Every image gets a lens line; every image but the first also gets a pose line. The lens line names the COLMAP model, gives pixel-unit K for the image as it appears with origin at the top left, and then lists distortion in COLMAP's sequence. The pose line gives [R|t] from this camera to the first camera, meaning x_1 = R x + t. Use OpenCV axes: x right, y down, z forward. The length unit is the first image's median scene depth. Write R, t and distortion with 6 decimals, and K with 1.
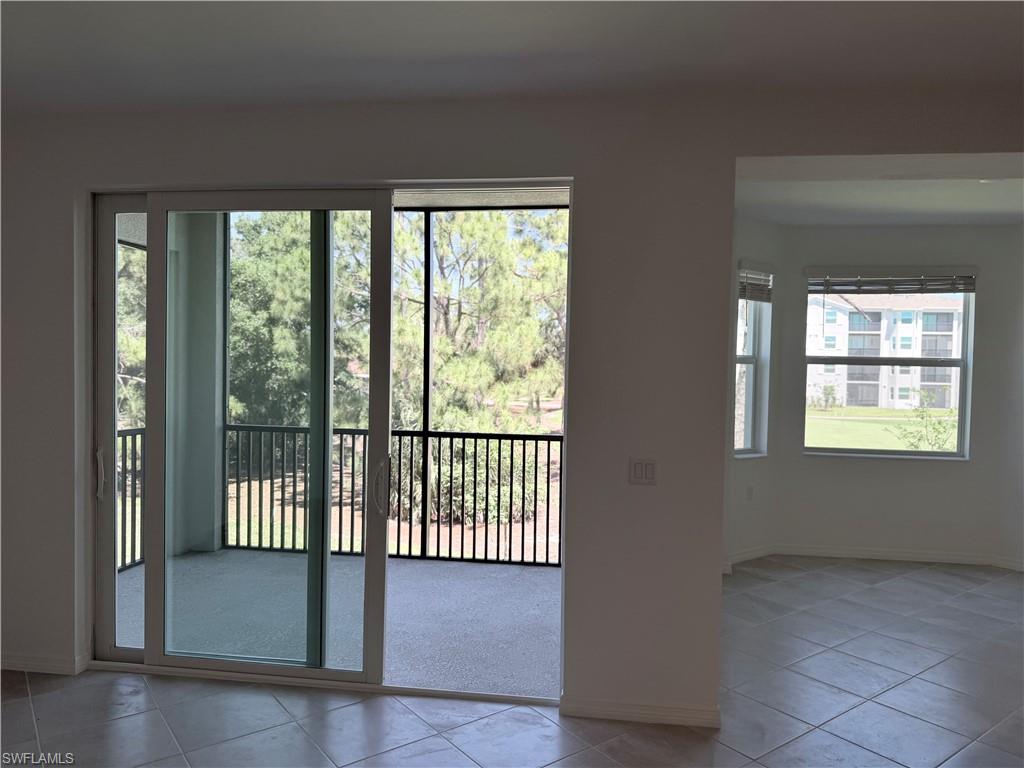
lens RADIAL K [[732.1, 0, 512.0], [0, 732.1, 351.7], [0, 0, 1]] dist [-0.001202, -0.000609]
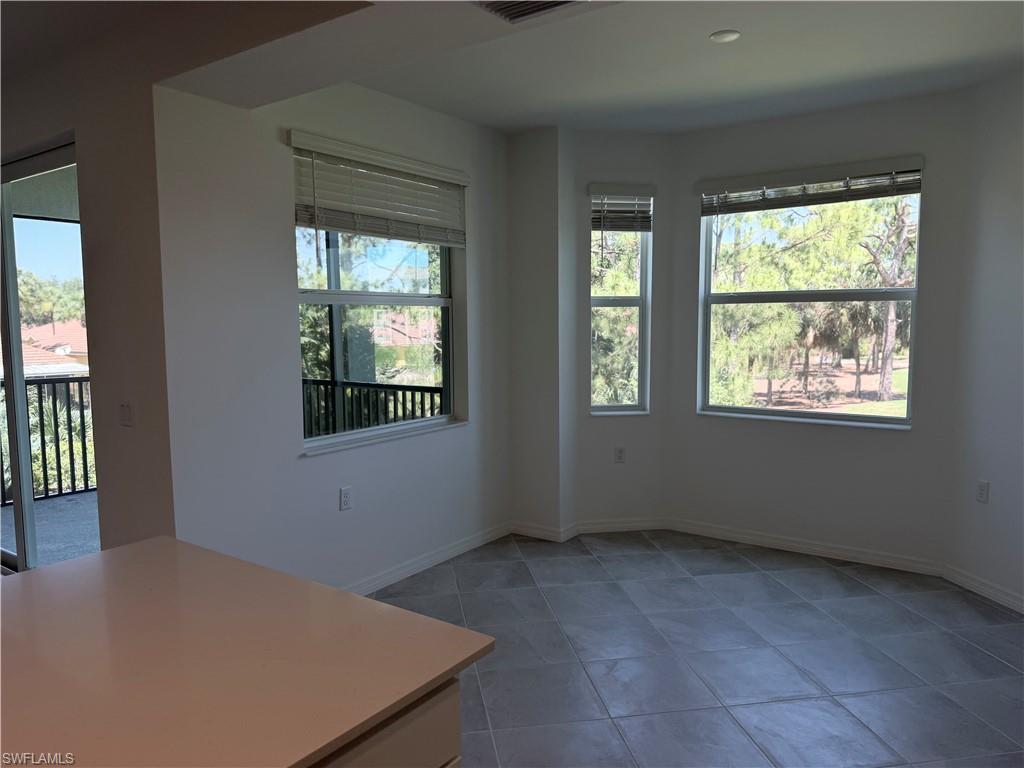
lens RADIAL K [[710.9, 0, 514.3], [0, 710.9, 370.4], [0, 0, 1]] dist [0.101418, -0.189291]
pose [[0.886376, 0.007776, -0.462901, 0.682164], [0.030618, 0.996685, 0.075370, 0.027417], [0.461952, -0.080979, 0.883200, 0.226290]]
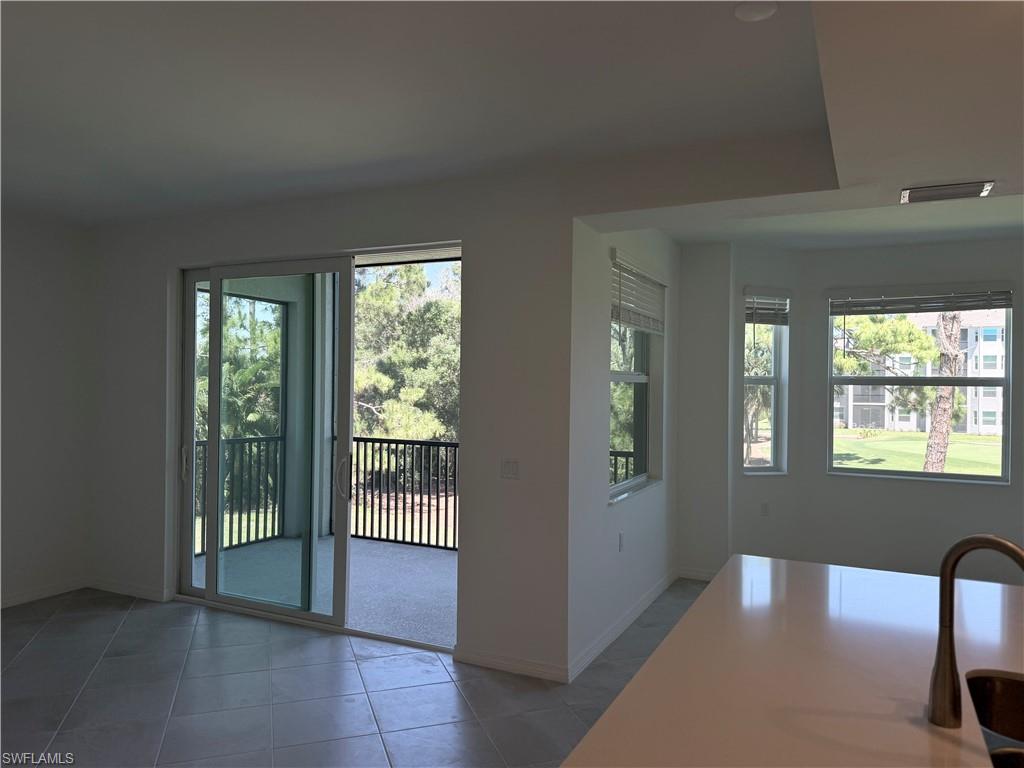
lens RADIAL K [[728.0, 0, 519.2], [0, 728.0, 384.0], [0, 0, 1]] dist [0.002300, -0.006332]
pose [[0.949315, -0.010672, -0.314145, 0.362918], [0.012791, 0.999907, 0.004684, 0.005755], [0.314066, -0.008465, 0.949363, -0.104402]]
